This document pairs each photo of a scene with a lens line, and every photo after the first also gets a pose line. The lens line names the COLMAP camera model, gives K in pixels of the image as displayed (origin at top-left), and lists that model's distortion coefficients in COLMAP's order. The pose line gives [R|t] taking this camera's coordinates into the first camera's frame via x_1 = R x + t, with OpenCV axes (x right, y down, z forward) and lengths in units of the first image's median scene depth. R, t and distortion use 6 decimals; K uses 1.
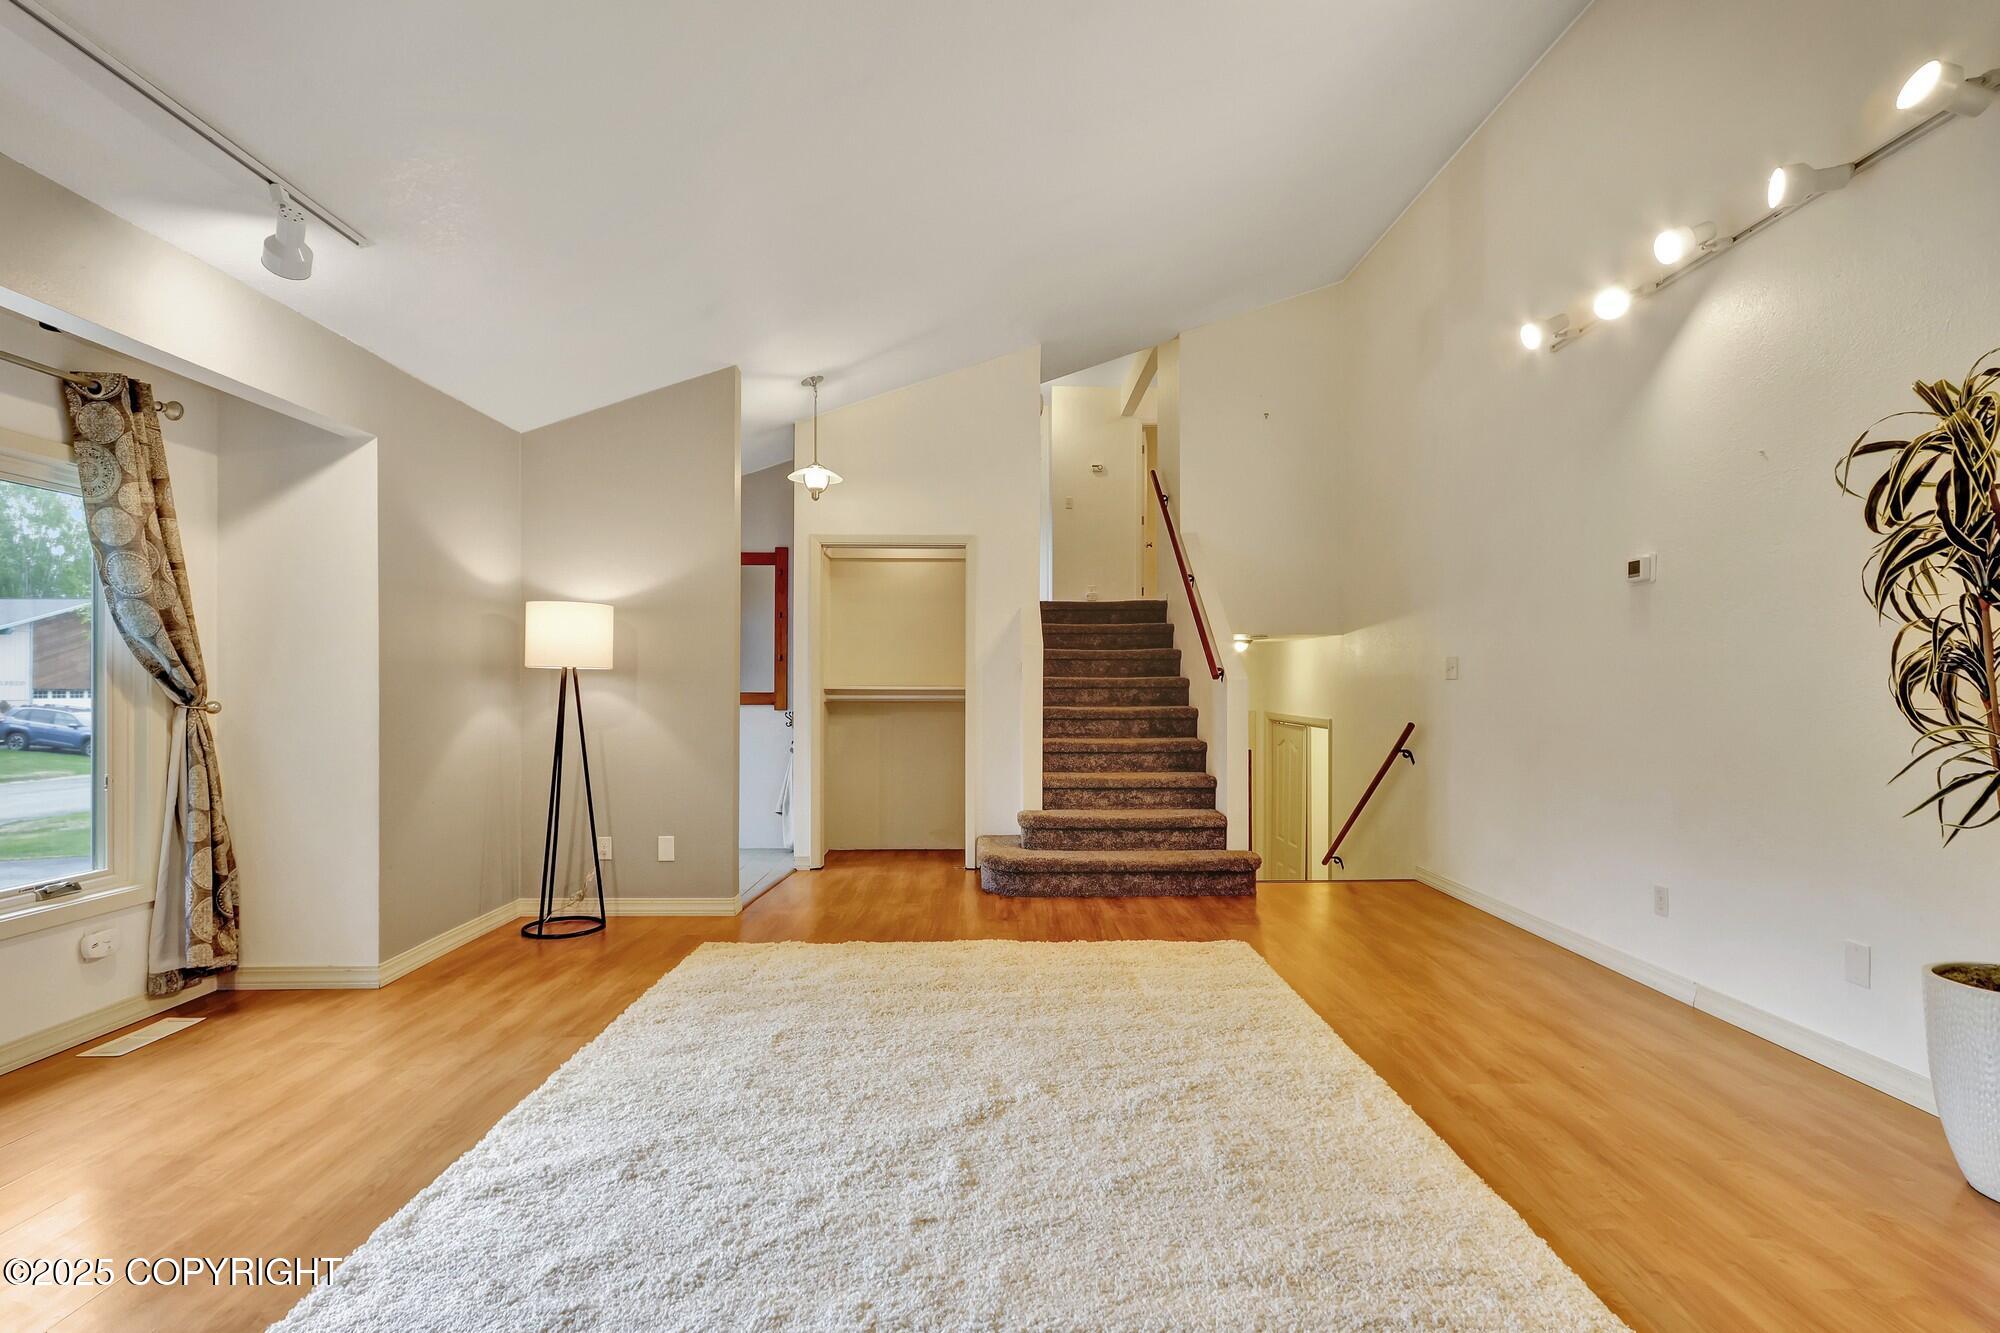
lens RADIAL K [[941.9, 0, 1007.6], [0, 941.9, 676.4], [0, 0, 1]] dist [0.007939, -0.003556]
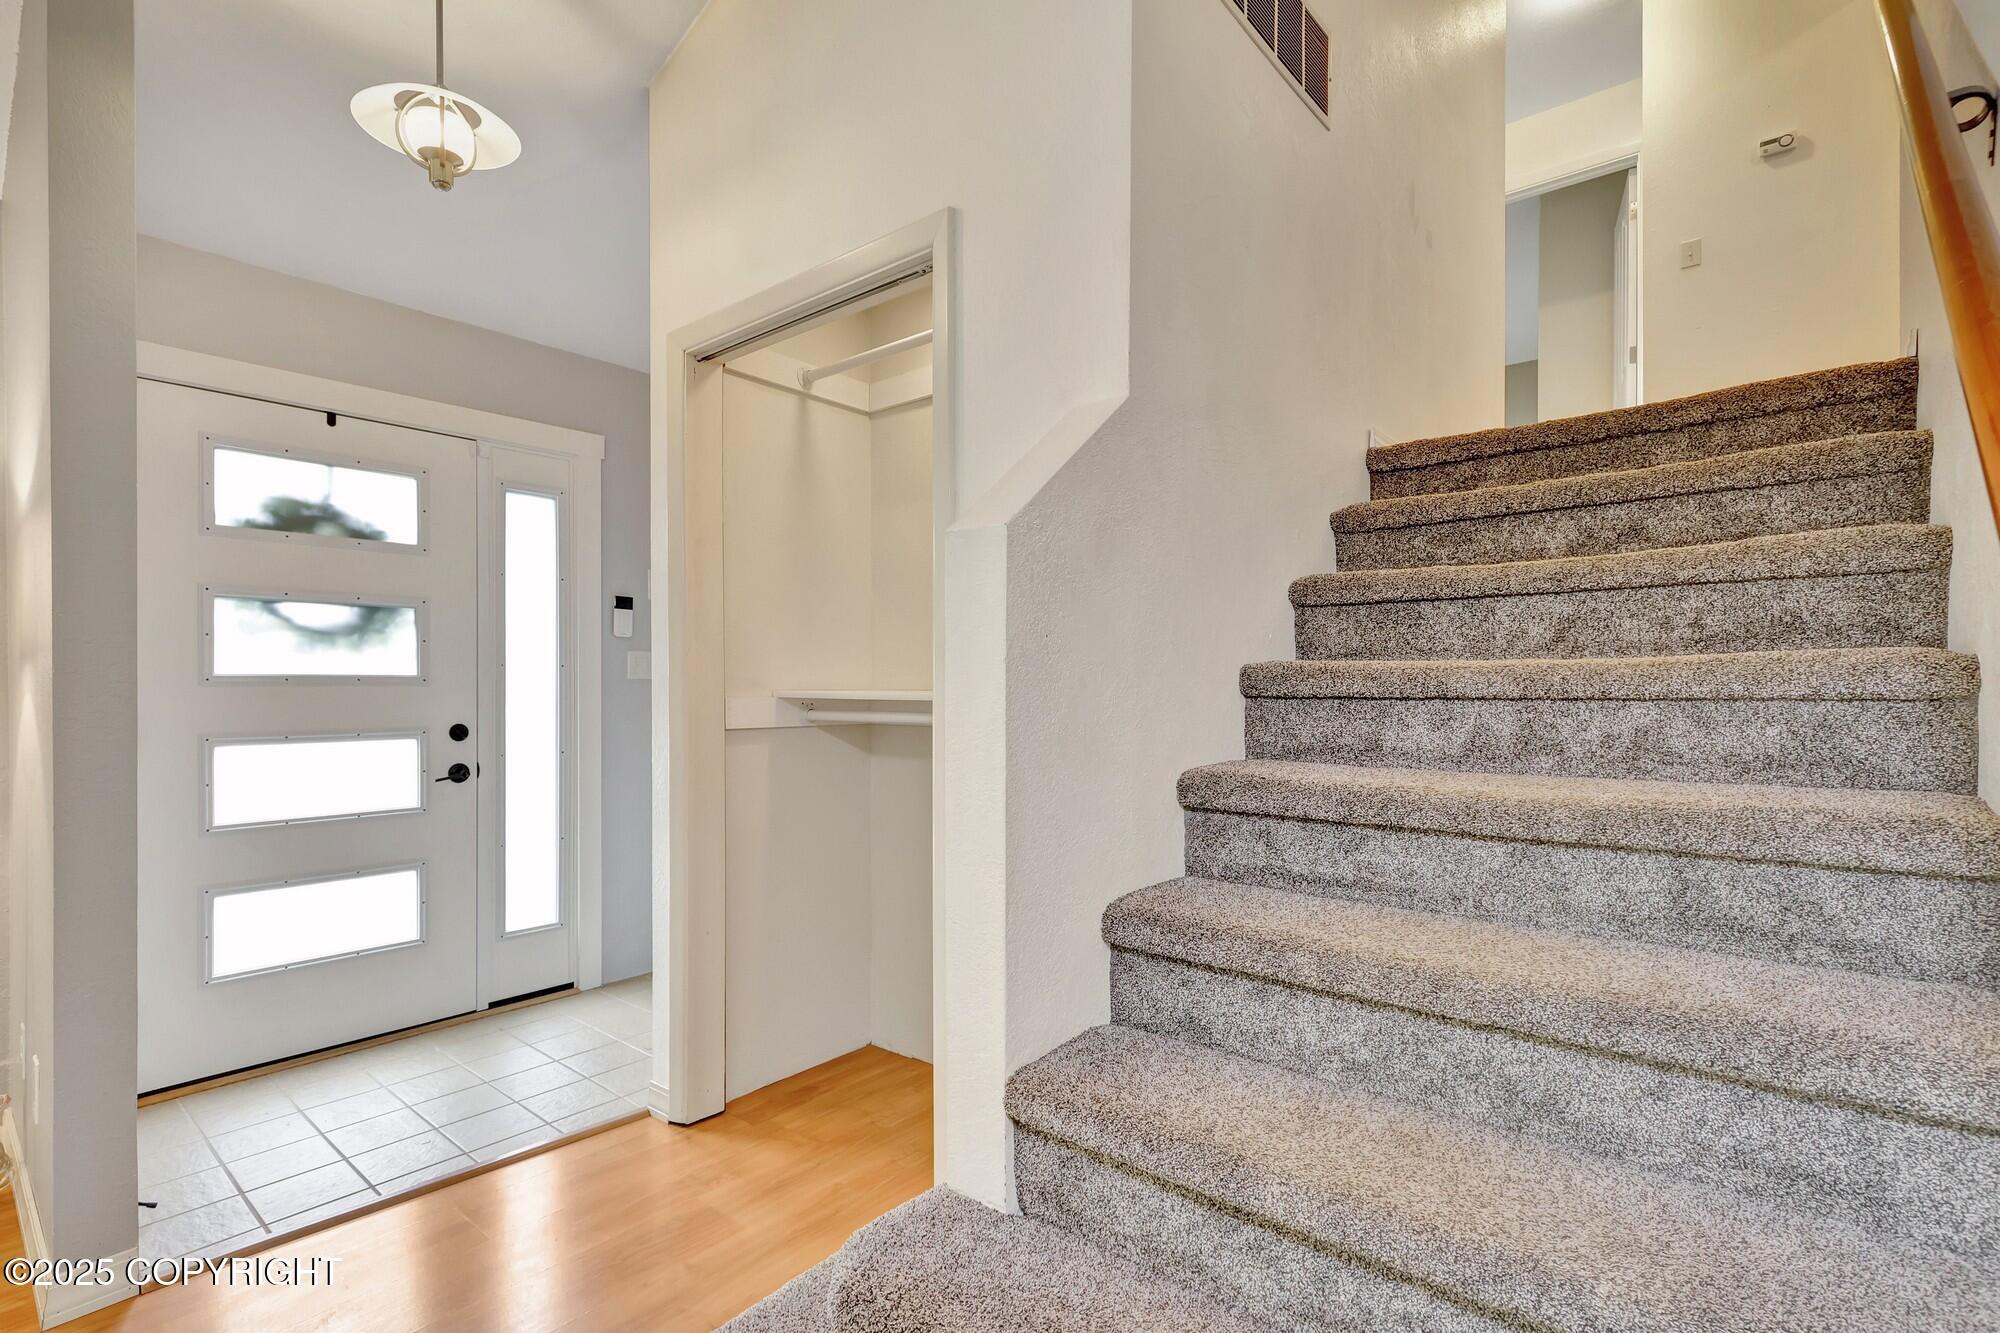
lens RADIAL K [[941.9, 0, 1013.9], [0, 941.9, 686.0], [0, 0, 1]] dist [0.007939, -0.003556]
pose [[0.752954, -0.003934, -0.658062, 0.249704], [0.007925, 0.999964, 0.003089, 0.010047], [0.658026, -0.007541, 0.752958, 1.050211]]
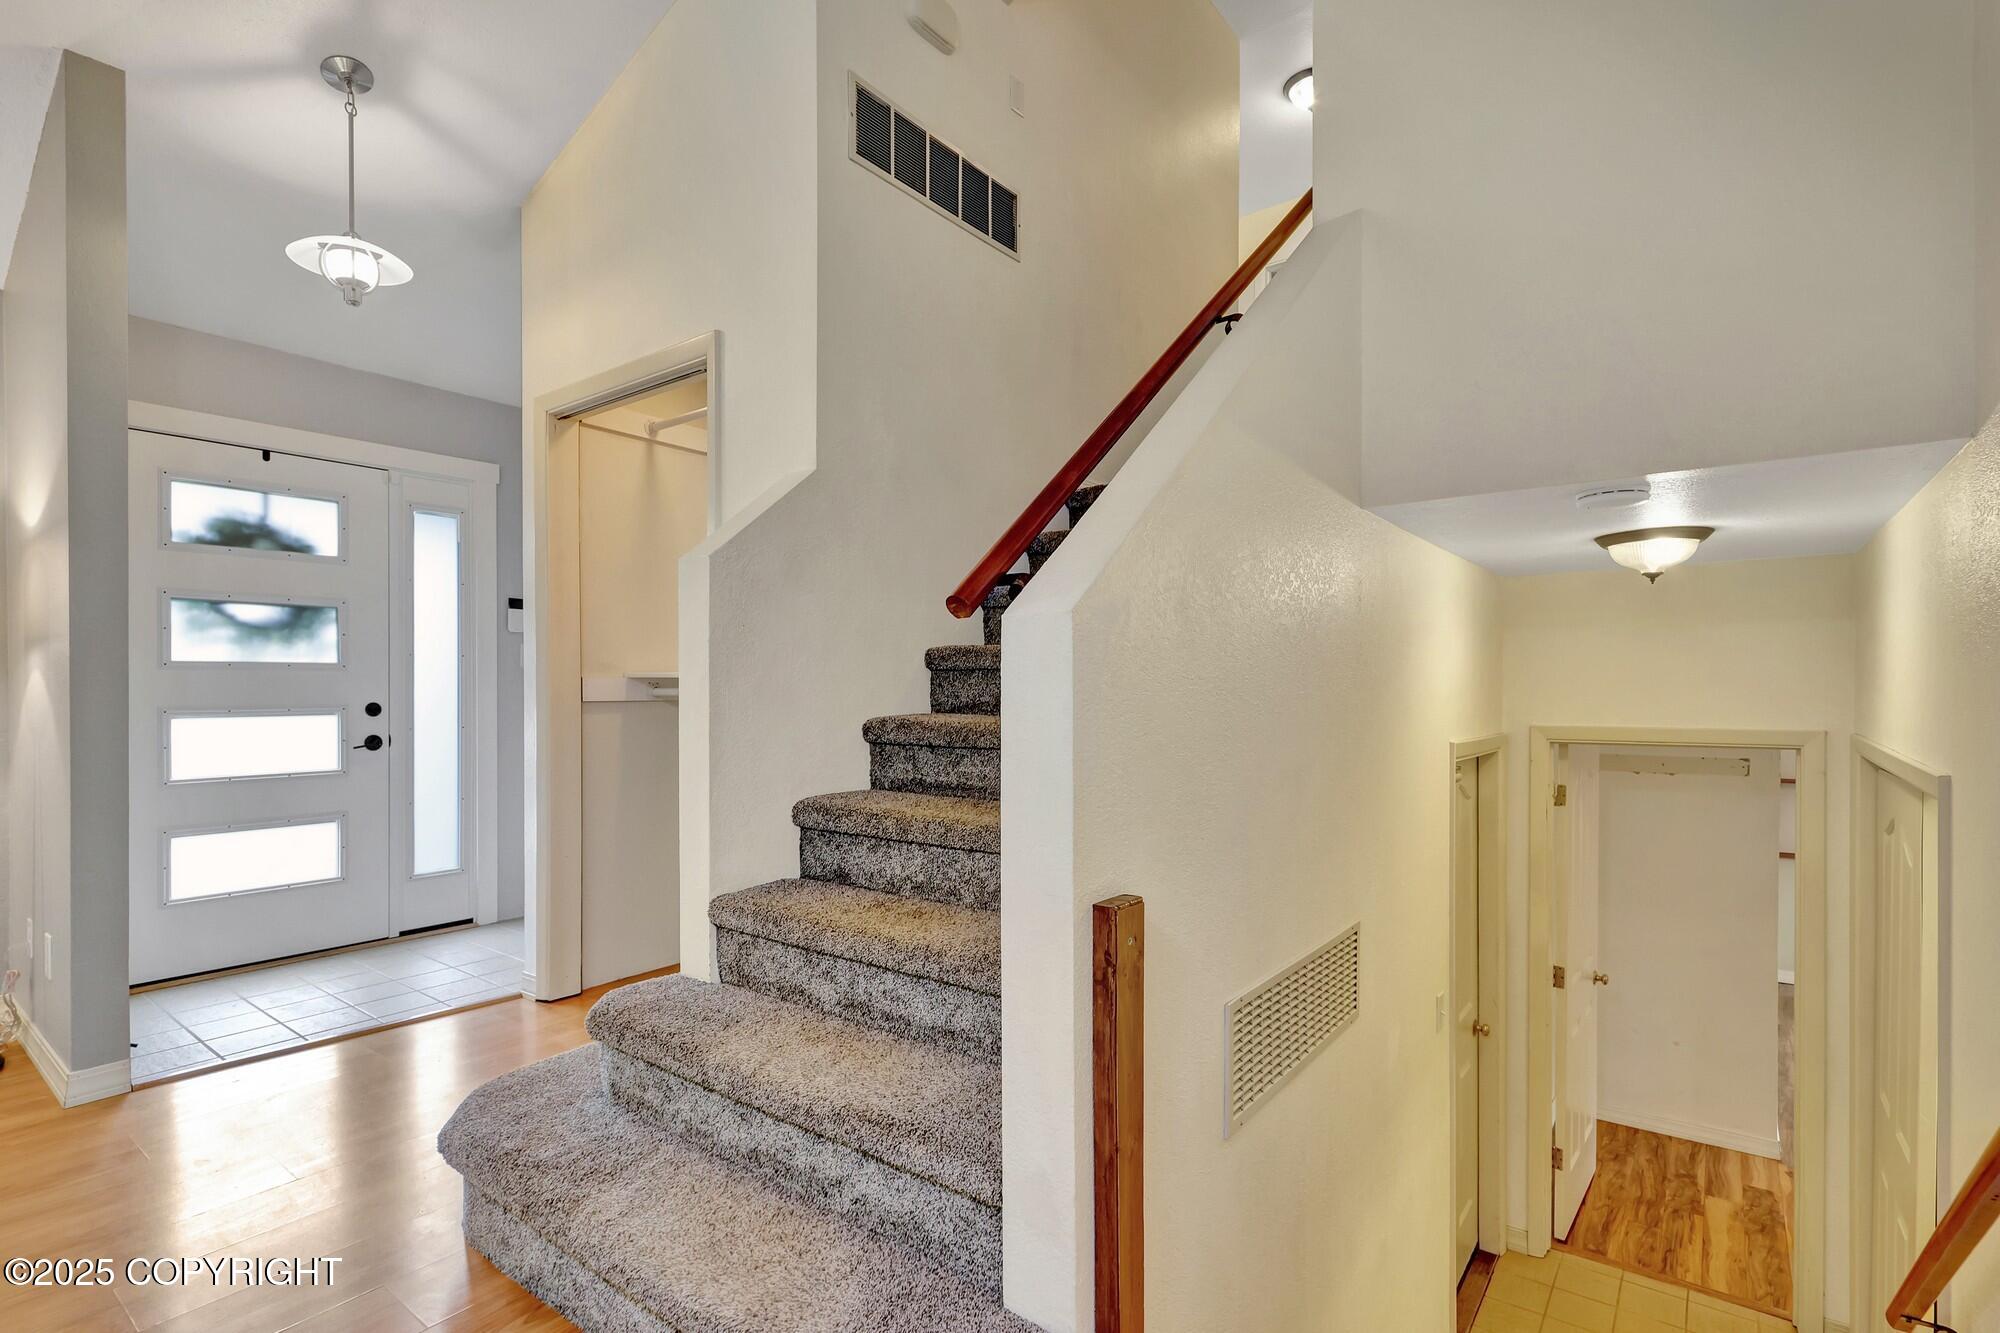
lens RADIAL K [[941.9, 0, 1004.9], [0, 941.9, 686.5], [0, 0, 1]] dist [0.007939, -0.003556]
pose [[0.782780, -0.006056, -0.622268, 0.474725], [0.009705, 0.999950, 0.002477, 0.026969], [0.622222, -0.007978, 0.782800, 0.988232]]
